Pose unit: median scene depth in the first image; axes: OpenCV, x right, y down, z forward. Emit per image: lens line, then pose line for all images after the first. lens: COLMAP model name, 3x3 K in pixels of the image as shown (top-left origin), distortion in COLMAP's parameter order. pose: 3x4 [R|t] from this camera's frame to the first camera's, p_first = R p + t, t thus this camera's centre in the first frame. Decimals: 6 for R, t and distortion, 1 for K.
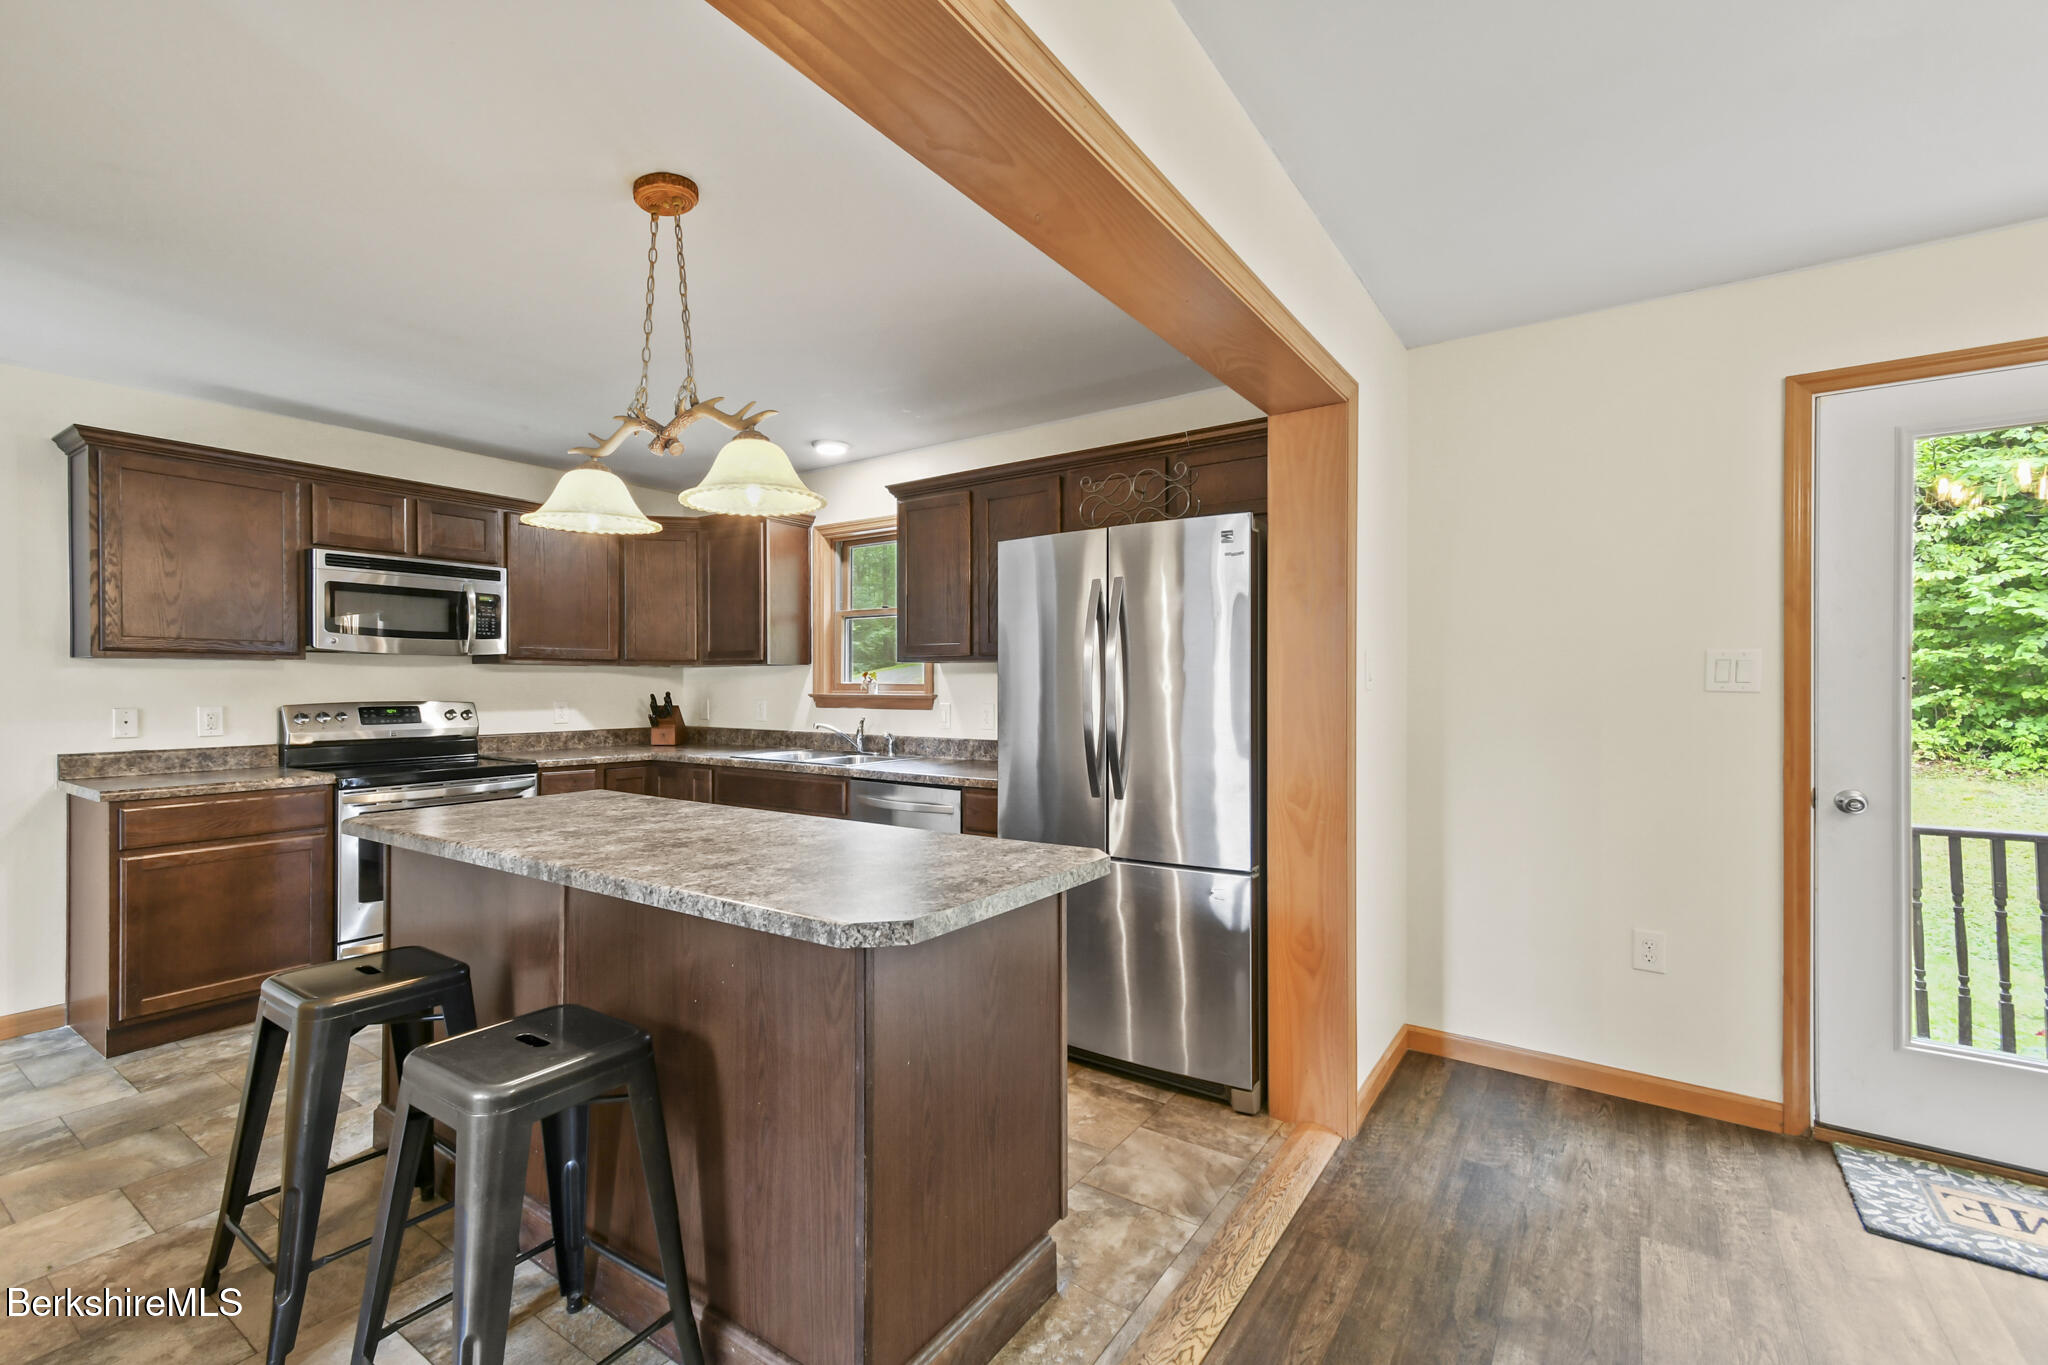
lens RADIAL K [[889.5, 0, 1020.6], [0, 889.5, 682.1], [0, 0, 1]] dist [0.010452, -0.002108]
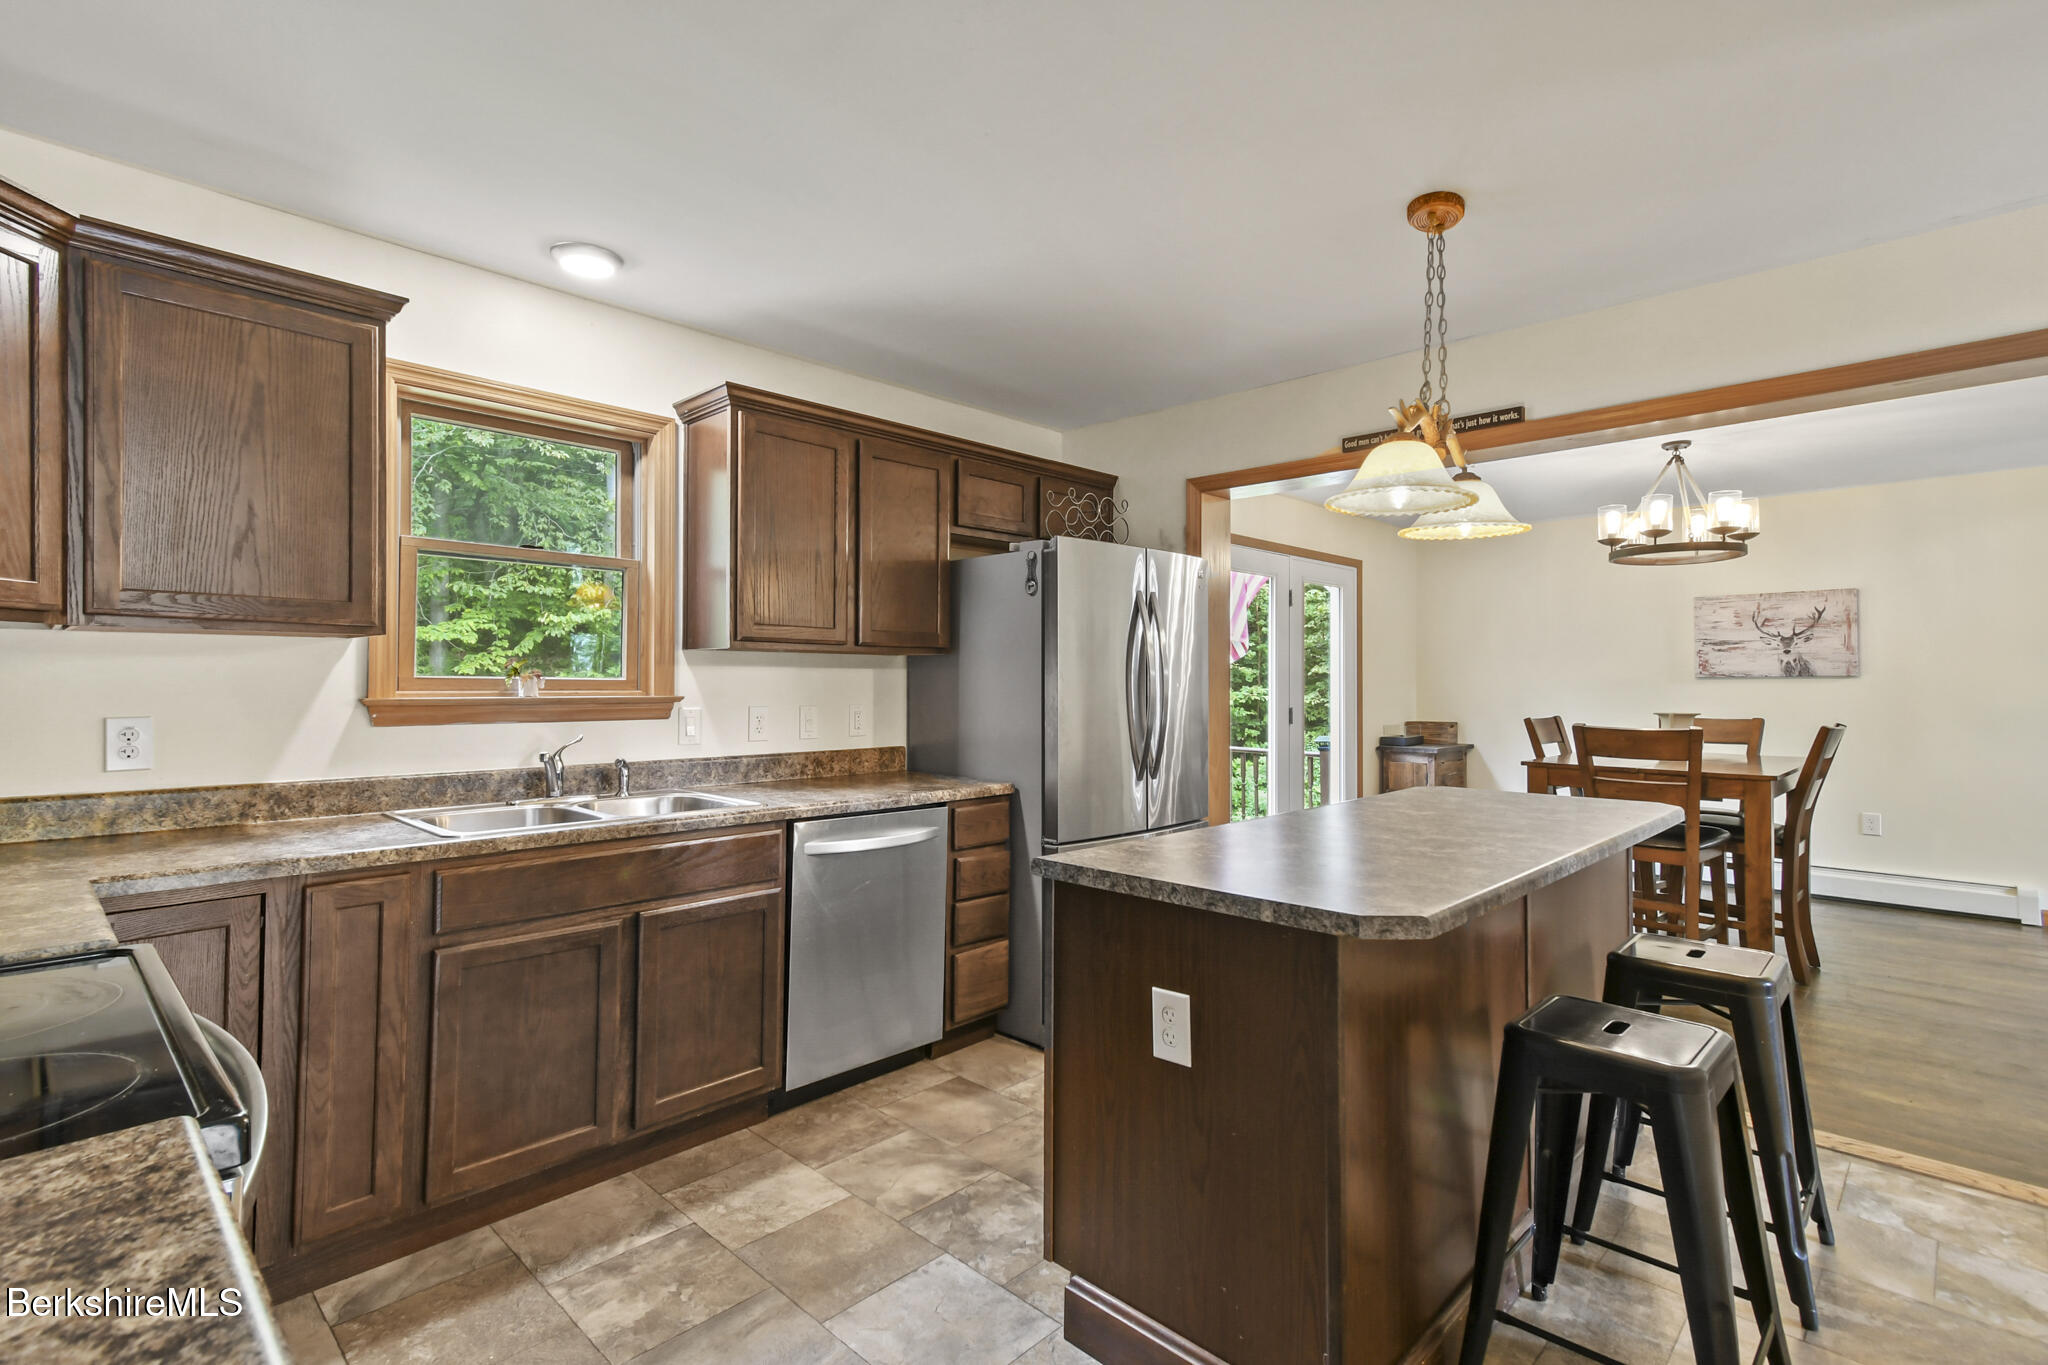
lens RADIAL K [[935.6, 0, 1018.2], [0, 935.6, 683.2], [0, 0, 1]] dist [-0.004487, 0.001117]
pose [[0.194246, 0.002296, 0.980950, -0.842658], [-0.008663, 0.999962, -0.000625, 0.003563], [-0.980915, -0.008376, 0.194259, 0.683195]]
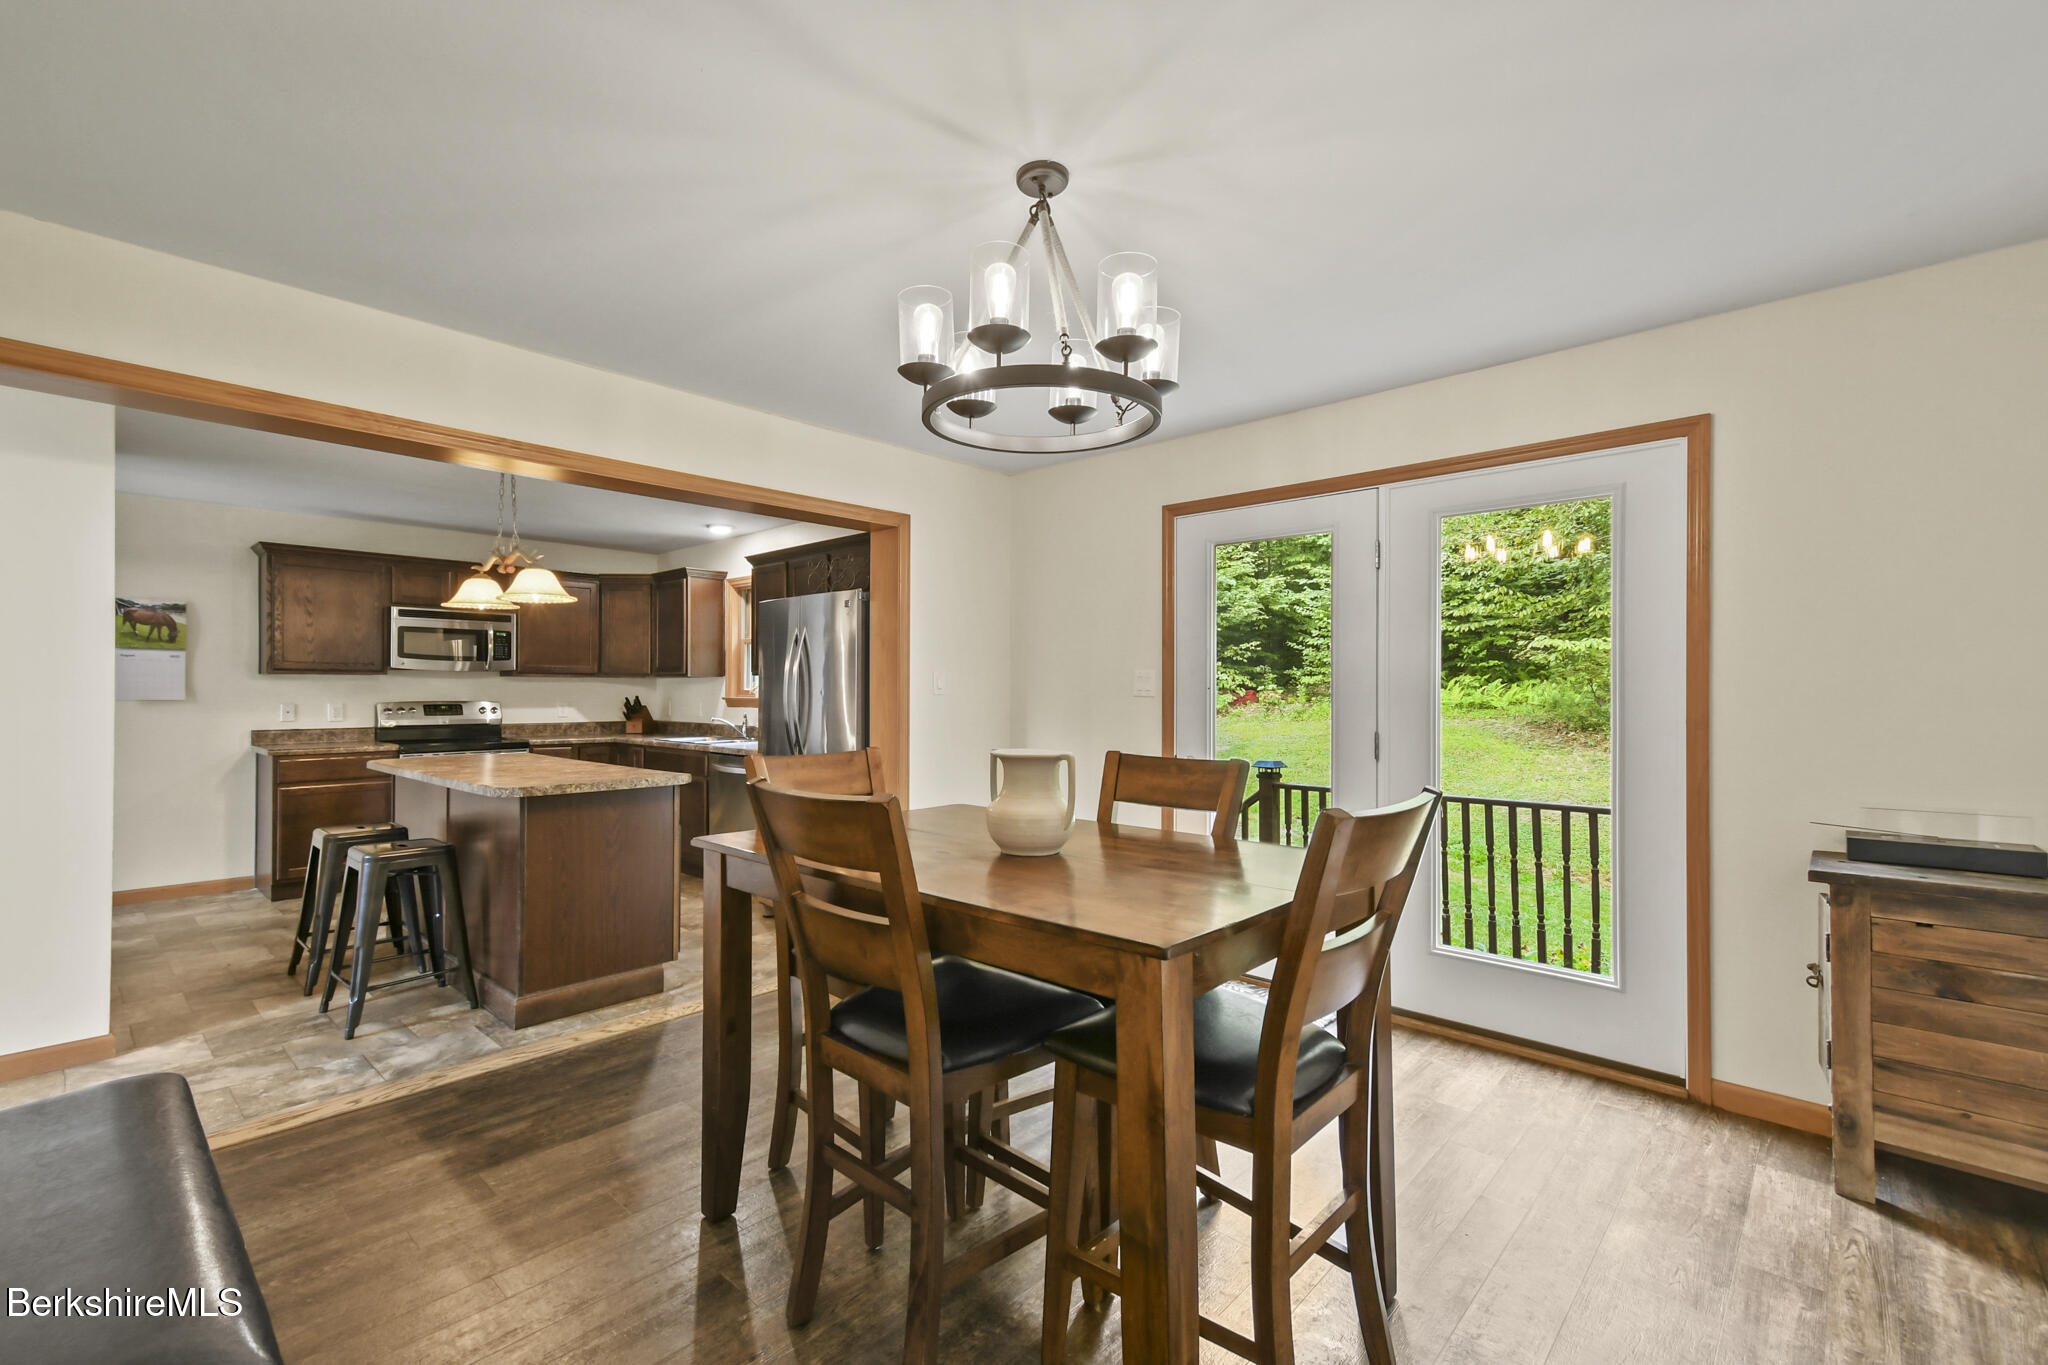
lens RADIAL K [[889.5, 0, 1019.9], [0, 889.5, 685.1], [0, 0, 1]] dist [0.010452, -0.002108]
pose [[0.991252, 0.000566, -0.131983, 0.529263], [-0.001124, 0.999991, -0.004158, -0.000689], [0.131979, 0.004270, 0.991243, -0.436335]]
